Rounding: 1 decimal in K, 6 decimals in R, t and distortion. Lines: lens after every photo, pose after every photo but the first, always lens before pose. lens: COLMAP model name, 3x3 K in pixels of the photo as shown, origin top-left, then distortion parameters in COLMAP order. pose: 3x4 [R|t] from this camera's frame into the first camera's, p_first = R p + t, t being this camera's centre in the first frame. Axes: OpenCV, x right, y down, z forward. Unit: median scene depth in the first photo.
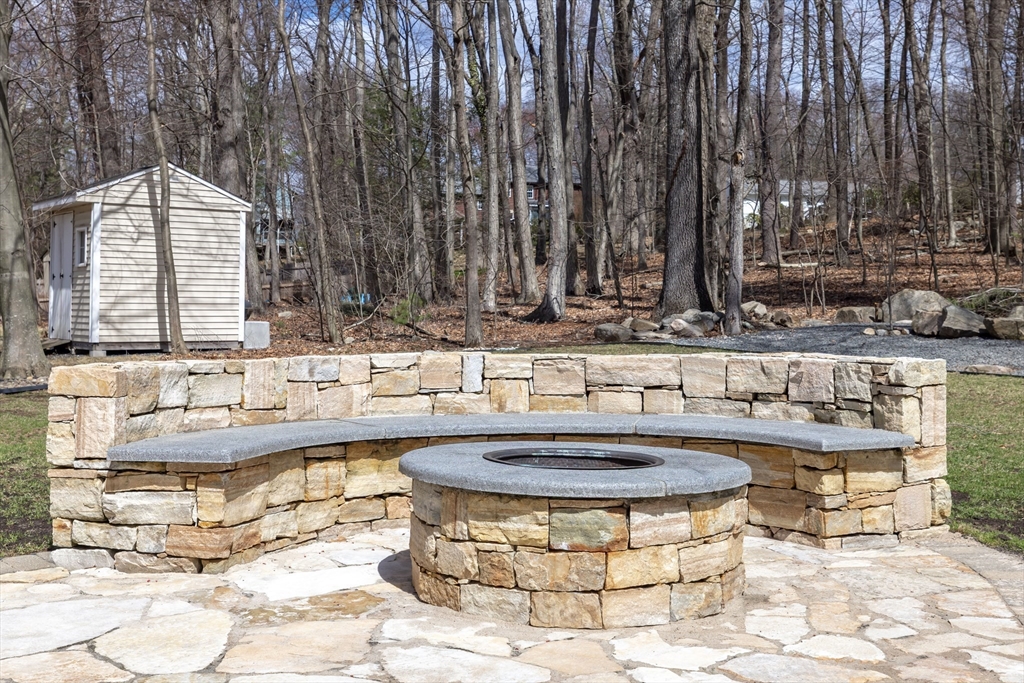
lens RADIAL K [[1166.0, 0, 512.4], [0, 1166.0, 338.4], [0, 0, 1]] dist [-0.004528, 0.000000]
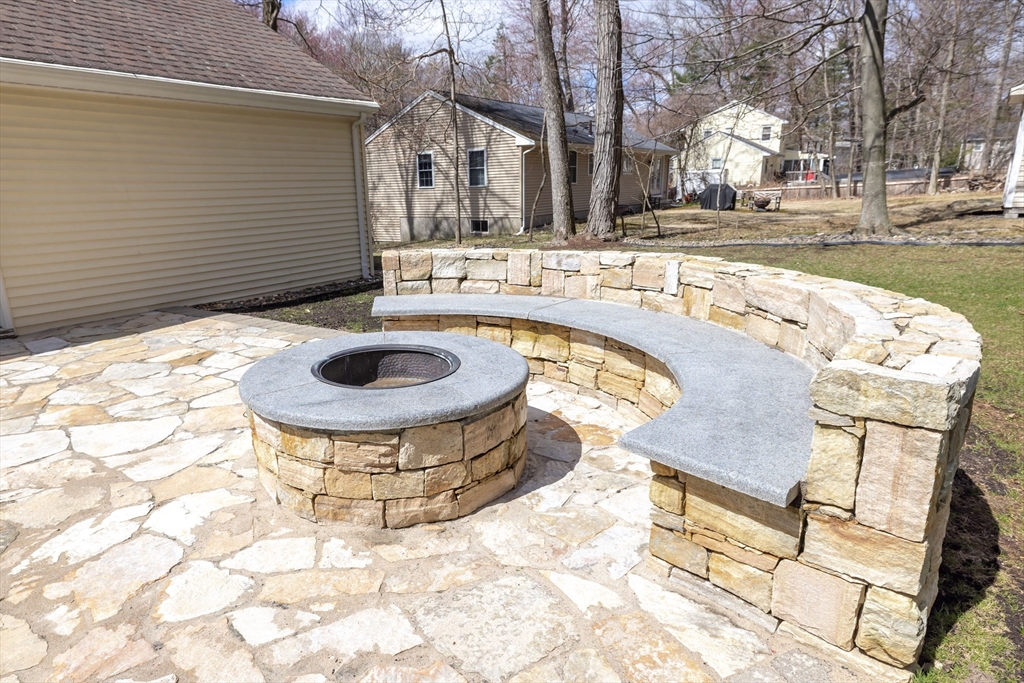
lens RADIAL K [[584.2, 0, 456.0], [0, 584.2, 377.9], [0, 0, 1]] dist [-0.006200, -0.000817]
pose [[0.268096, 0.285134, -0.920230, 0.476600], [0.010654, 0.954262, 0.298783, -0.050539], [0.963333, -0.089907, 0.252796, 0.668935]]
